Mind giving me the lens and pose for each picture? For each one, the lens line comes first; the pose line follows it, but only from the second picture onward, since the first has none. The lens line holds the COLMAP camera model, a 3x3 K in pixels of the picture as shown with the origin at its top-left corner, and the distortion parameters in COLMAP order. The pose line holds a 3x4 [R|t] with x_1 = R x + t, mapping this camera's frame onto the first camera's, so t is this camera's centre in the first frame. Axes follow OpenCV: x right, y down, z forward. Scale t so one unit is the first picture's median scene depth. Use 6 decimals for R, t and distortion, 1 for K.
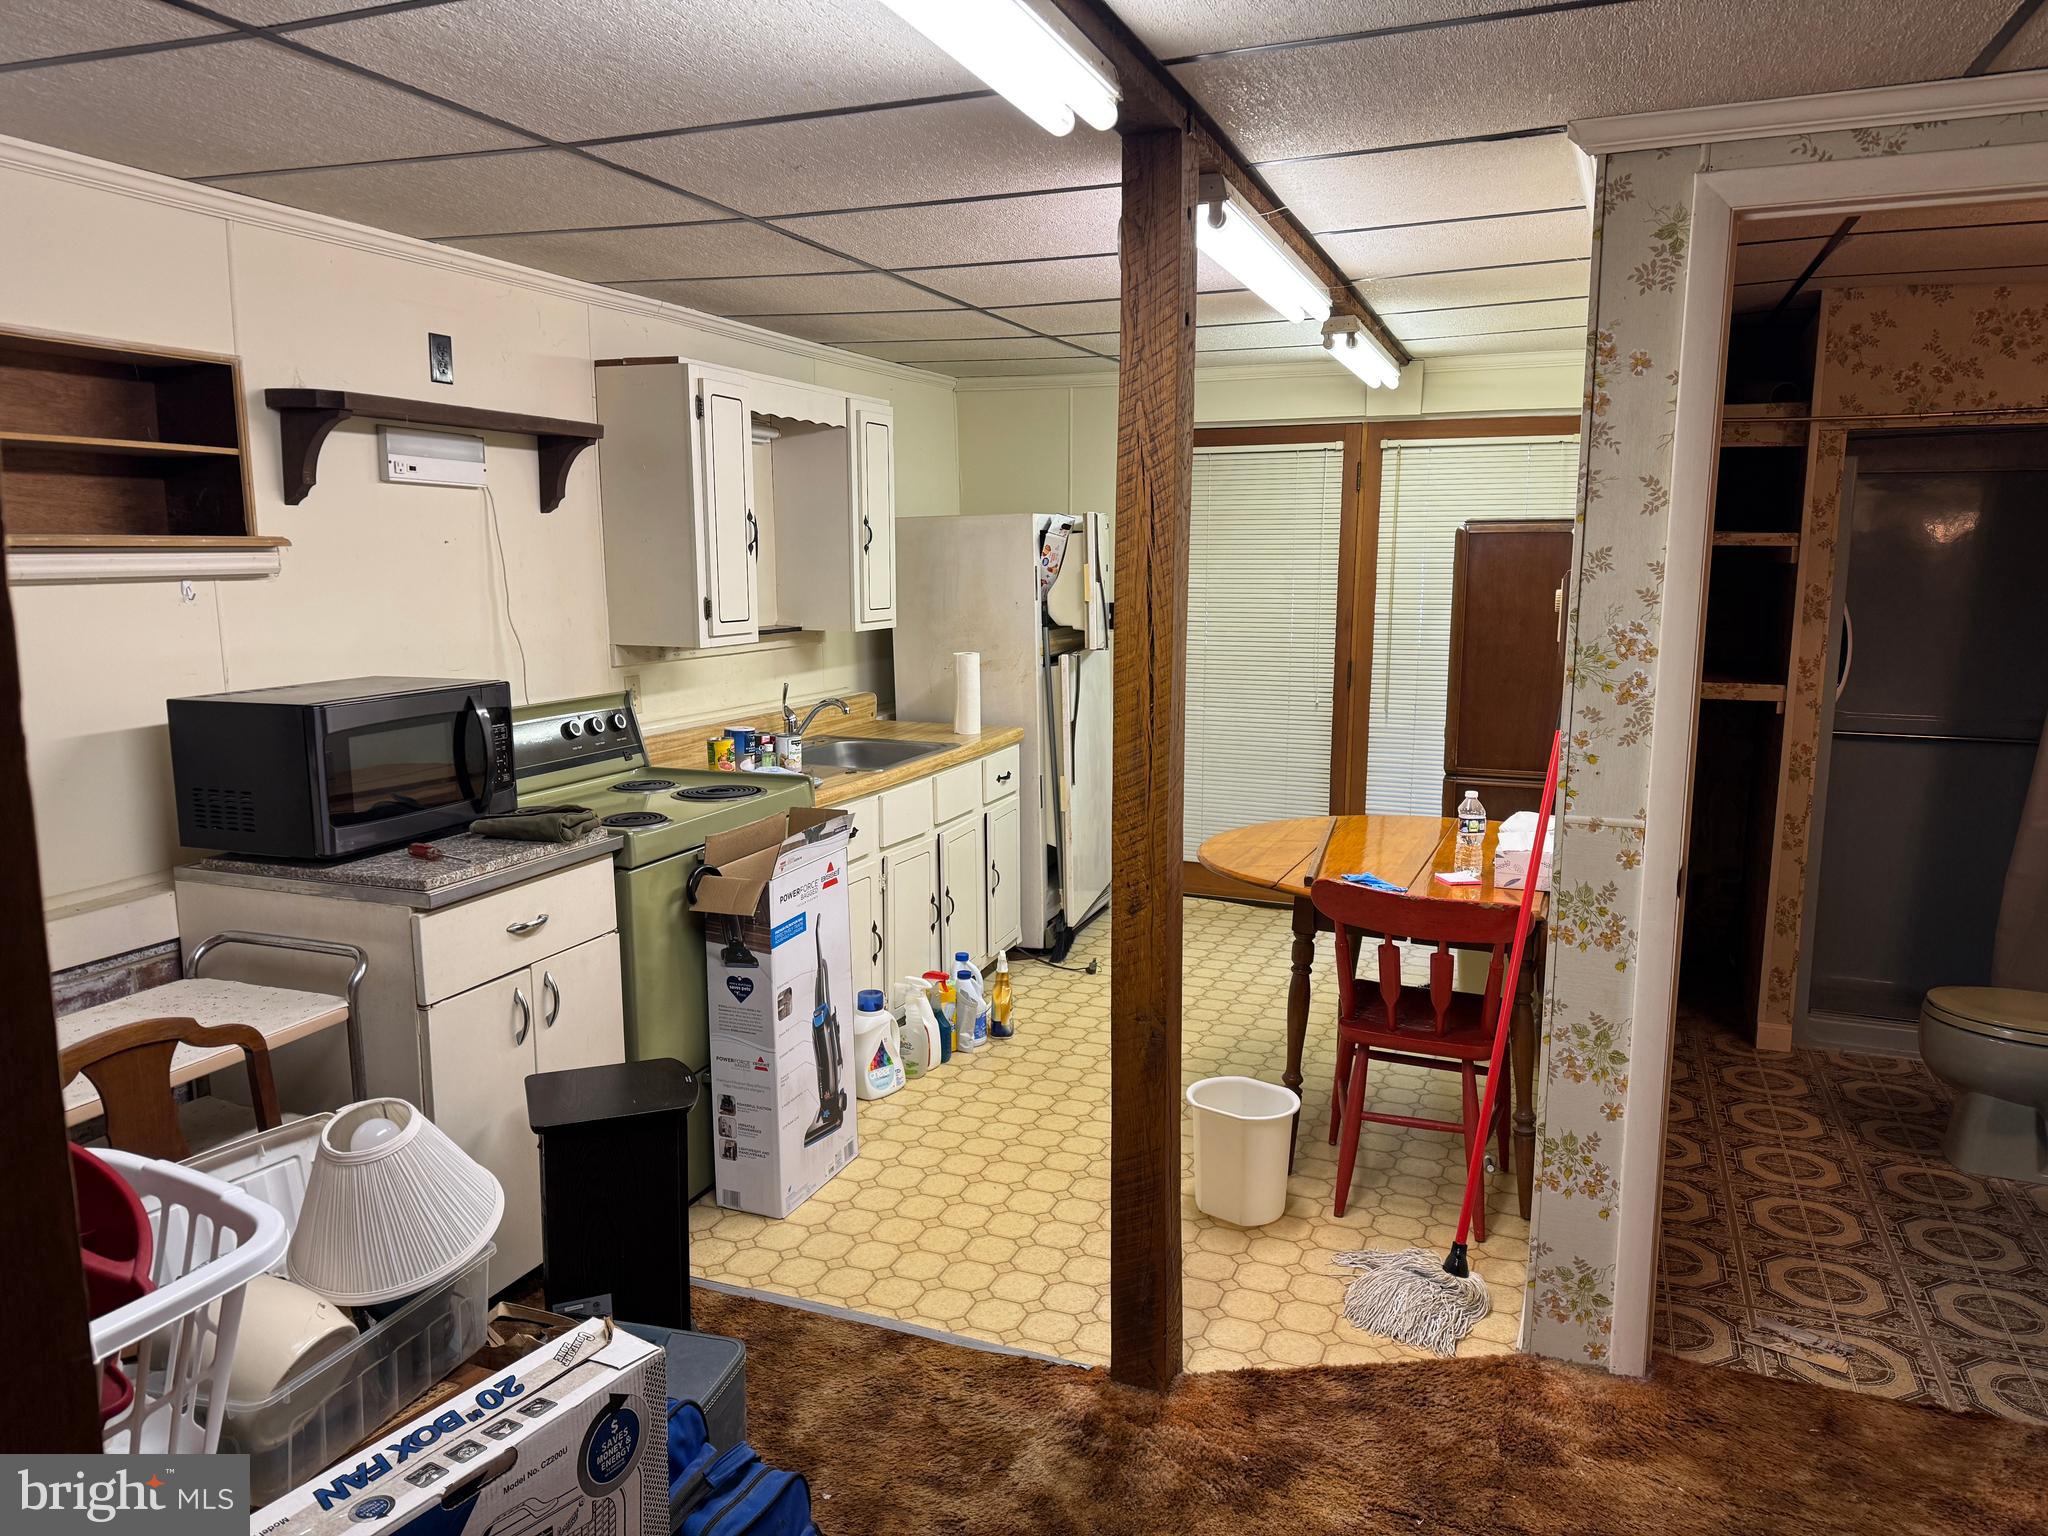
lens RADIAL K [[1422.5, 0, 1024.0], [0, 1422.5, 768.0], [0, 0, 1]] dist [0.203075, -0.314544]
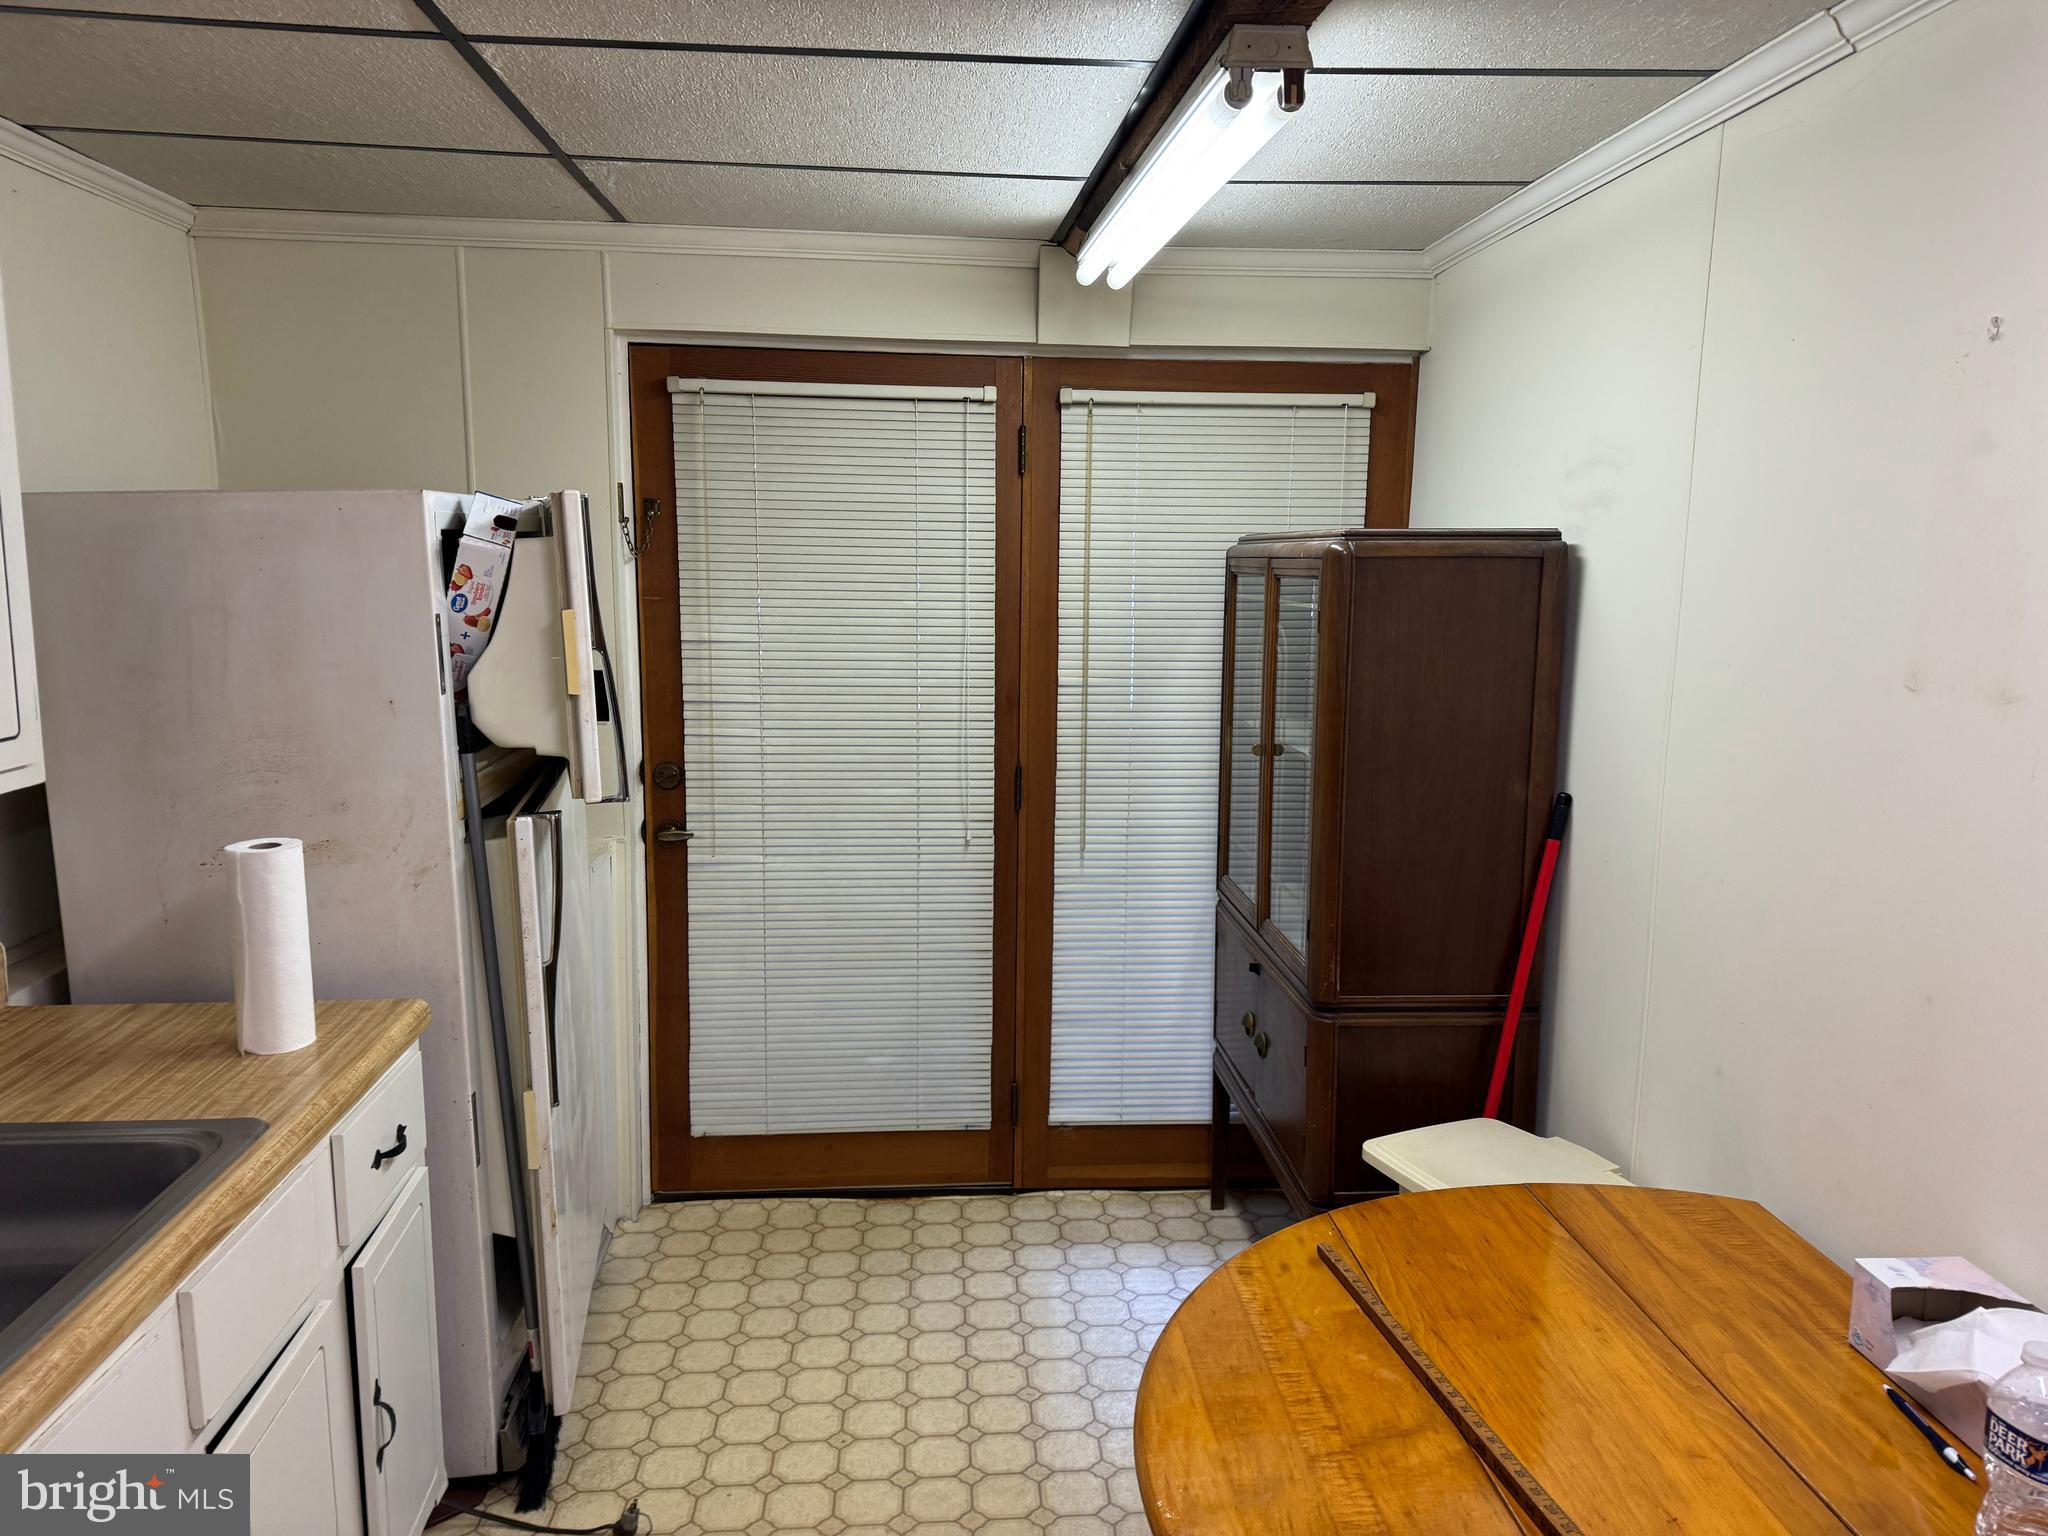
lens RADIAL K [[1452.3, 0, 1062.4], [0, 1452.3, 753.3], [0, 0, 1]] dist [0.166343, -0.324495]
pose [[0.889790, -0.055574, 0.452974, -0.034412], [0.061710, 0.998093, 0.001236, -0.111787], [-0.452179, 0.026853, 0.891523, 0.659306]]
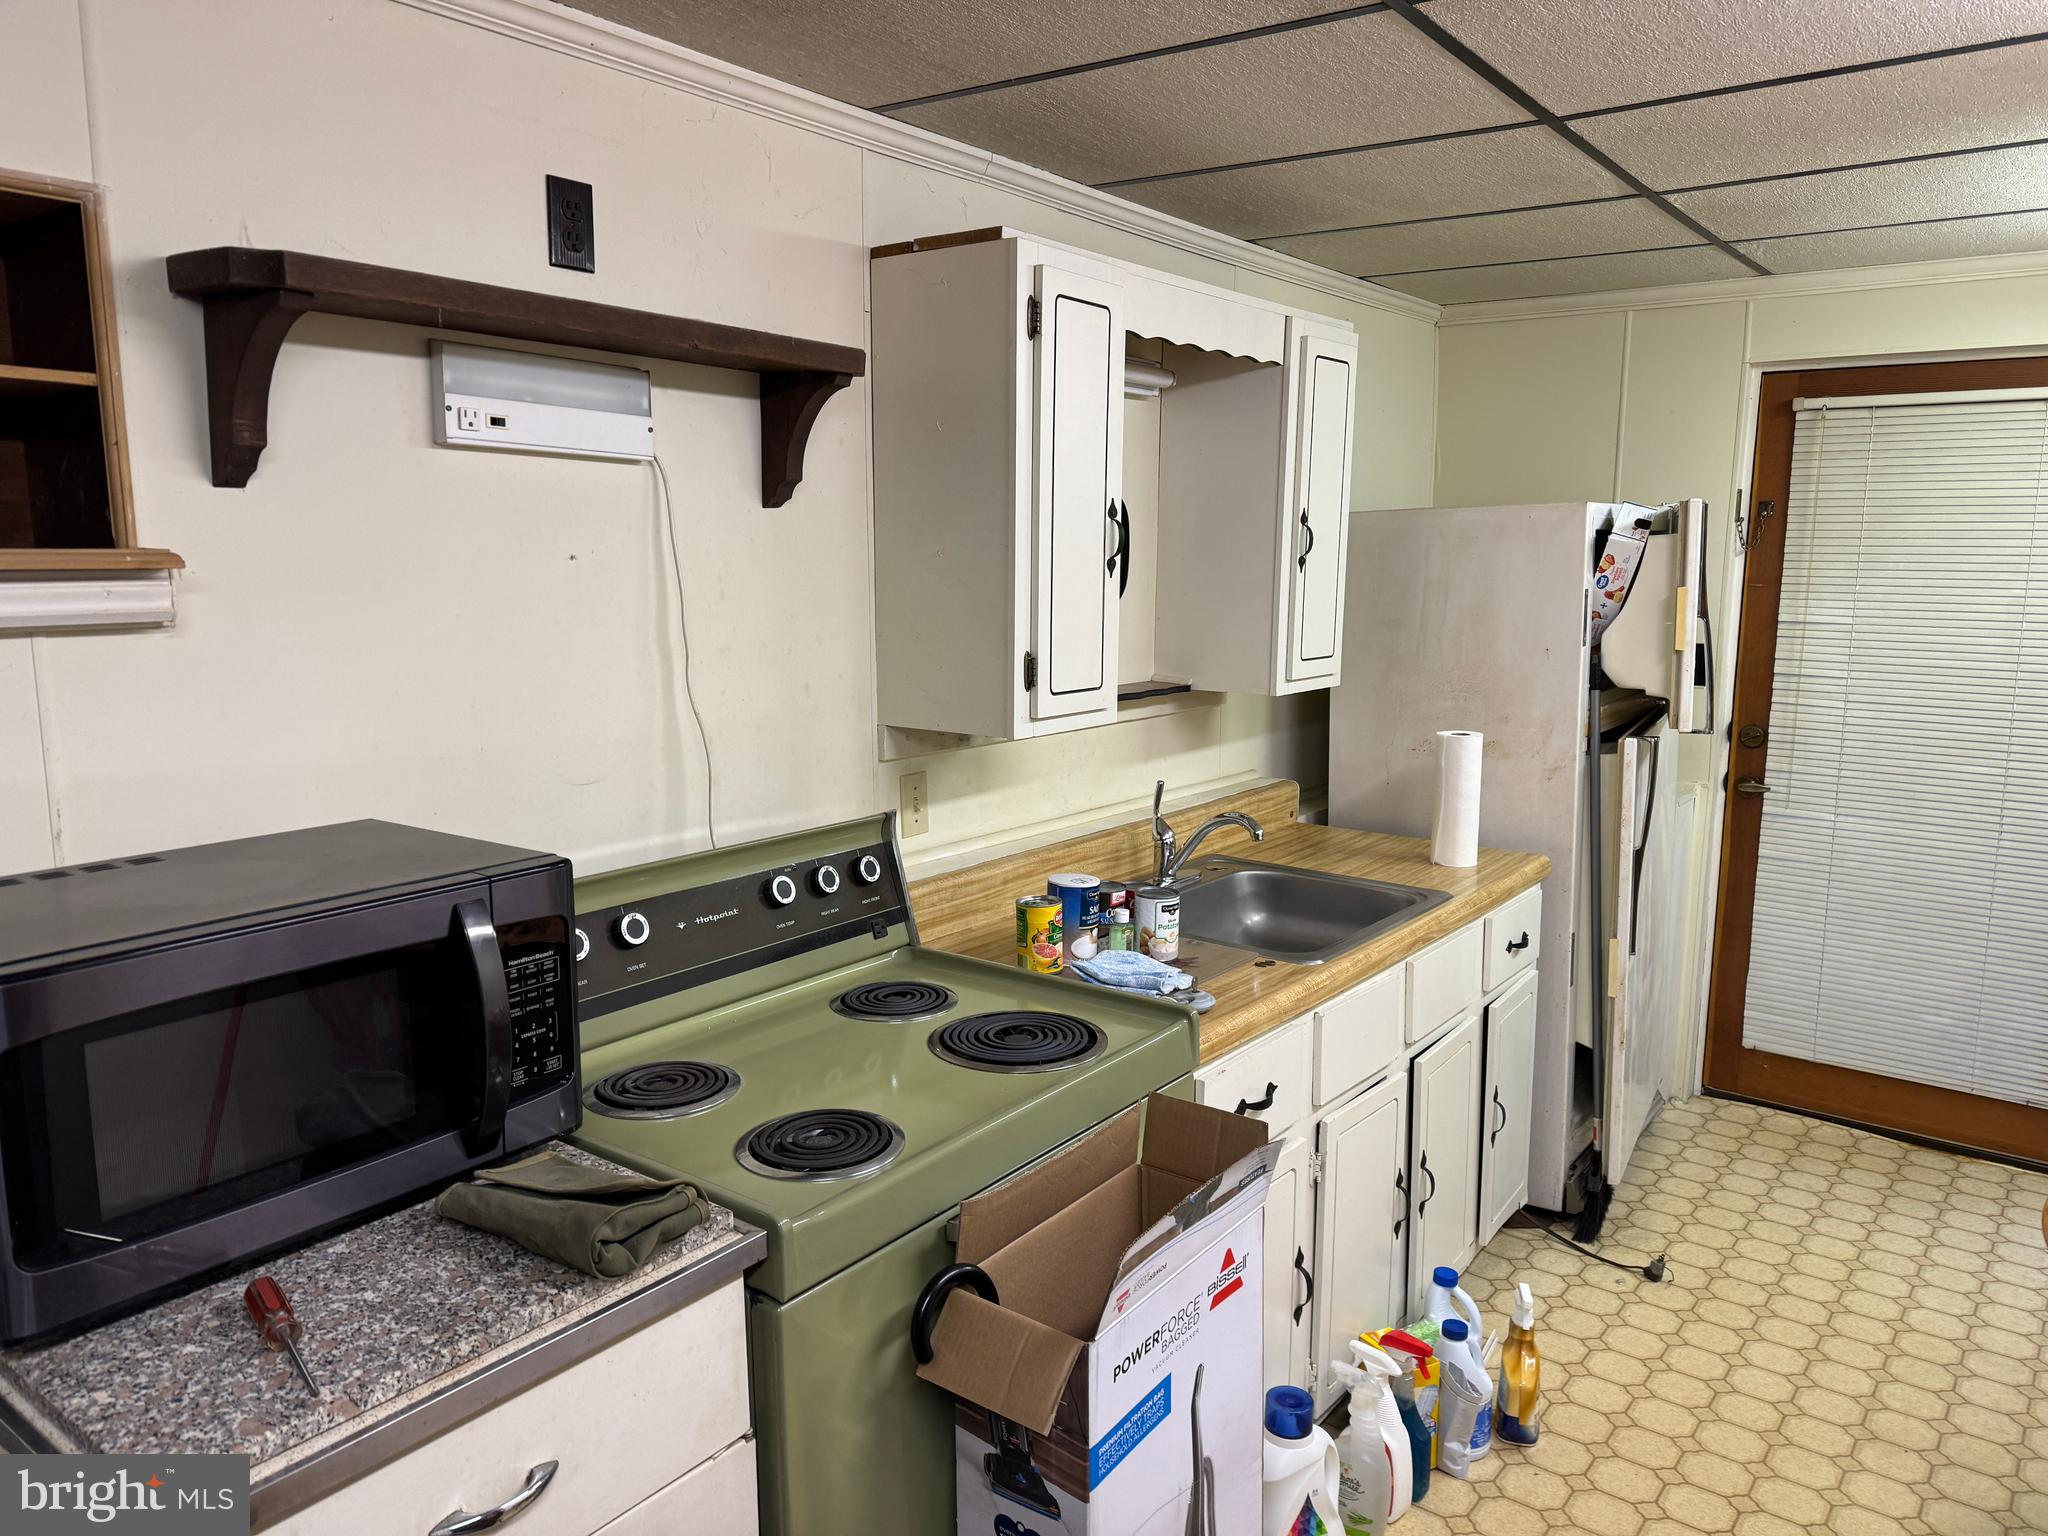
lens RADIAL K [[1436.7, 0, 1024.0], [0, 1436.7, 768.0], [0, 0, 1]] dist [0.090041, -0.106206]
pose [[0.963913, 0.045108, -0.262367, -0.068989], [-0.045942, 0.998940, 0.002957, -0.072070], [0.262222, 0.009203, 0.964964, 0.438452]]
